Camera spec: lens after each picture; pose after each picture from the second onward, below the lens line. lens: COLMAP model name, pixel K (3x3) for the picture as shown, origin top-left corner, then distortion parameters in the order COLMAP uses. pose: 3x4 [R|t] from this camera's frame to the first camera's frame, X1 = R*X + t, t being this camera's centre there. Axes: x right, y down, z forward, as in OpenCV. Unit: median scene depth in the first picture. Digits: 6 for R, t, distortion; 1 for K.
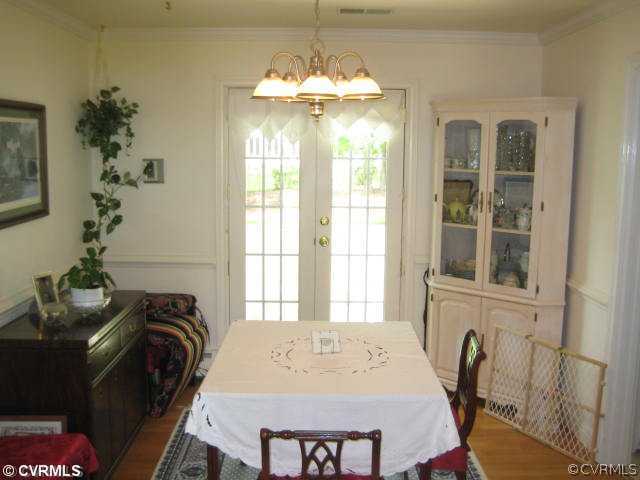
lens RADIAL K [[656.1, 0, 321.1], [0, 656.1, 240.2], [0, 0, 1]] dist [-0.129745, 0.000000]
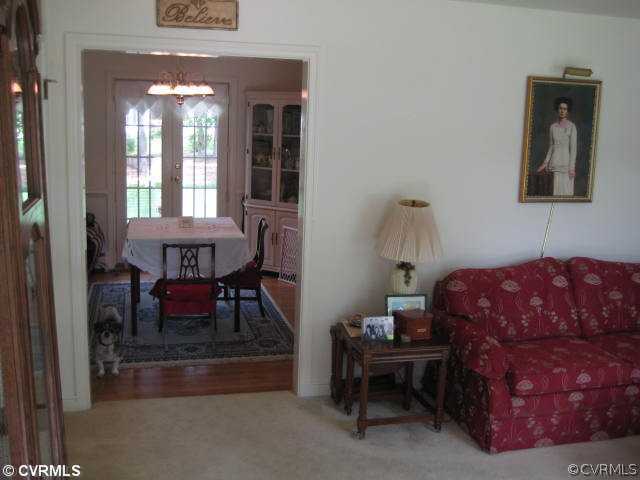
lens RADIAL K [[656.1, 0, 318.7], [0, 656.1, 240.0], [0, 0, 1]] dist [-0.129745, 0.000000]
pose [[0.969319, -0.020746, 0.244928, -0.058364], [0.009253, 0.998805, 0.047984, 0.082804], [-0.245631, -0.044246, 0.968353, -0.654034]]
